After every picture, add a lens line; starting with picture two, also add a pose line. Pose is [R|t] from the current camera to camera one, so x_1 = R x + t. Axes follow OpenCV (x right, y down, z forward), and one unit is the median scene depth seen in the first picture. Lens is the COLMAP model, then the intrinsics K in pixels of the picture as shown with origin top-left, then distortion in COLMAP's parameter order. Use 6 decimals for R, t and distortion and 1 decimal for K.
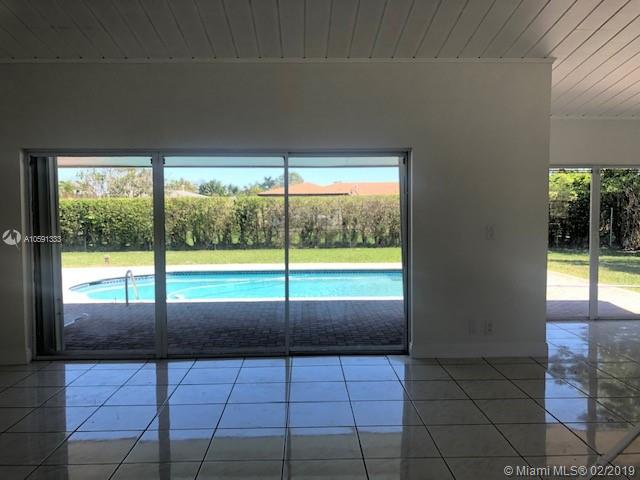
lens RADIAL K [[516.3, 0, 322.7], [0, 516.3, 236.1], [0, 0, 1]] dist [0.017422, -0.020327]
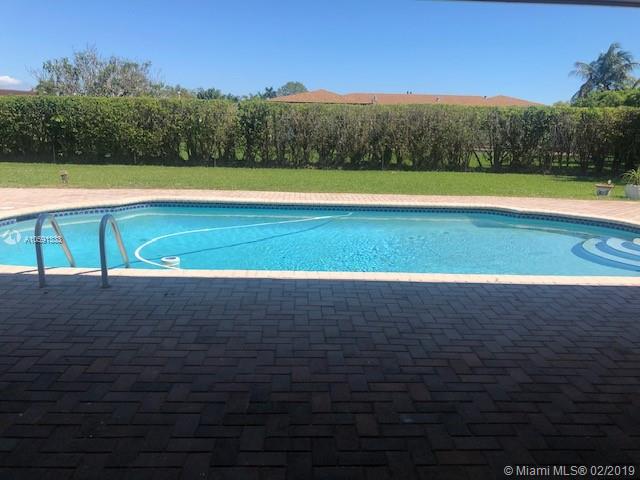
lens RADIAL K [[516.3, 0, 321.2], [0, 516.3, 245.0], [0, 0, 1]] dist [0.017422, -0.020327]
pose [[0.999392, 0.034759, 0.002612, -0.039533], [-0.034679, 0.983890, 0.175379, -0.000361], [0.003526, -0.175363, 0.984498, 0.180204]]
